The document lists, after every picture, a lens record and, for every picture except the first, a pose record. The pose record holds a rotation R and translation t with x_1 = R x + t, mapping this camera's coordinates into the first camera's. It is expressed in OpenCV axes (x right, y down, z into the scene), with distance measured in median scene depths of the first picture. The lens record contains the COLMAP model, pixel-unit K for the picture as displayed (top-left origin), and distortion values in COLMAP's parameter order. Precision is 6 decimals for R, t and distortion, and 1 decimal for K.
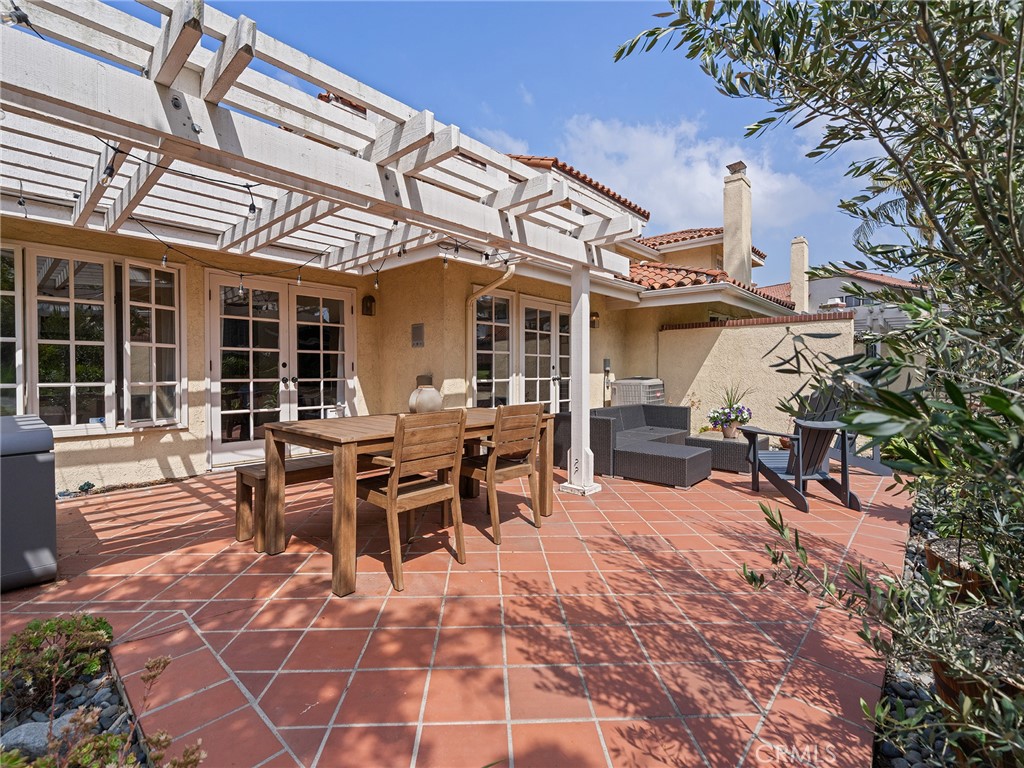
lens RADIAL K [[473.1, 0, 508.4], [0, 473.1, 377.1], [0, 0, 1]] dist [0.003934, 0.000600]
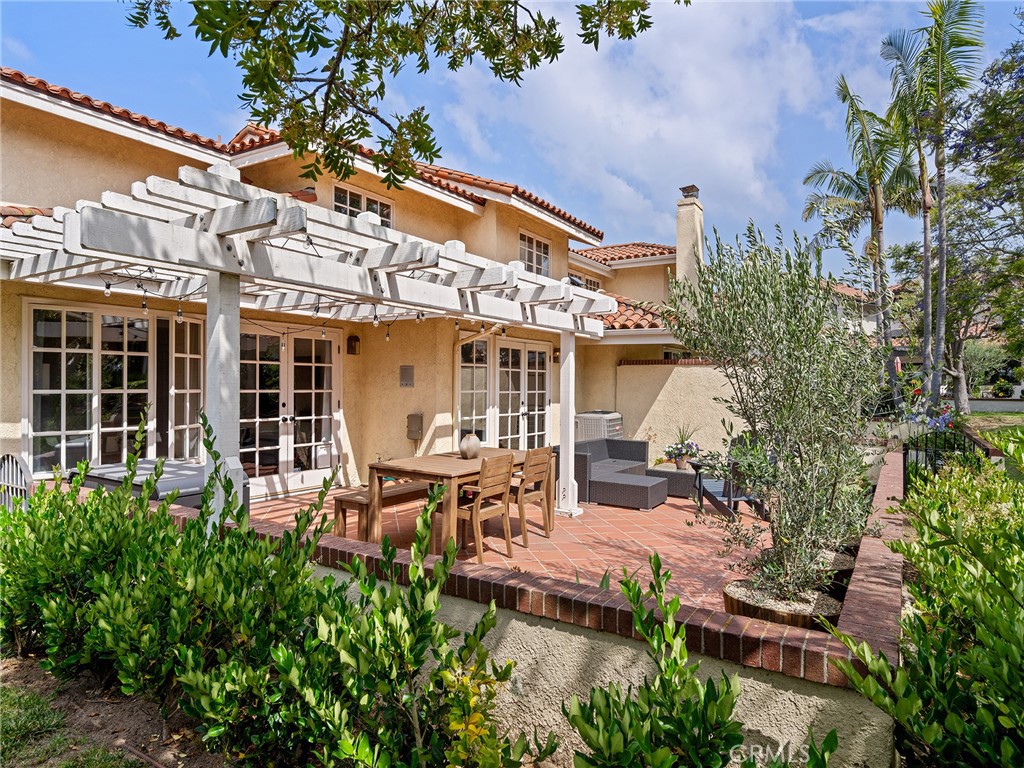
lens RADIAL K [[618.0, 0, 506.3], [0, 618.0, 381.0], [0, 0, 1]] dist [0.033939, -0.000154]
pose [[0.986983, 0.010418, 0.160484, -0.197320], [-0.008126, 0.999855, -0.014934, -0.059612], [-0.160616, 0.013436, 0.986925, -0.423091]]
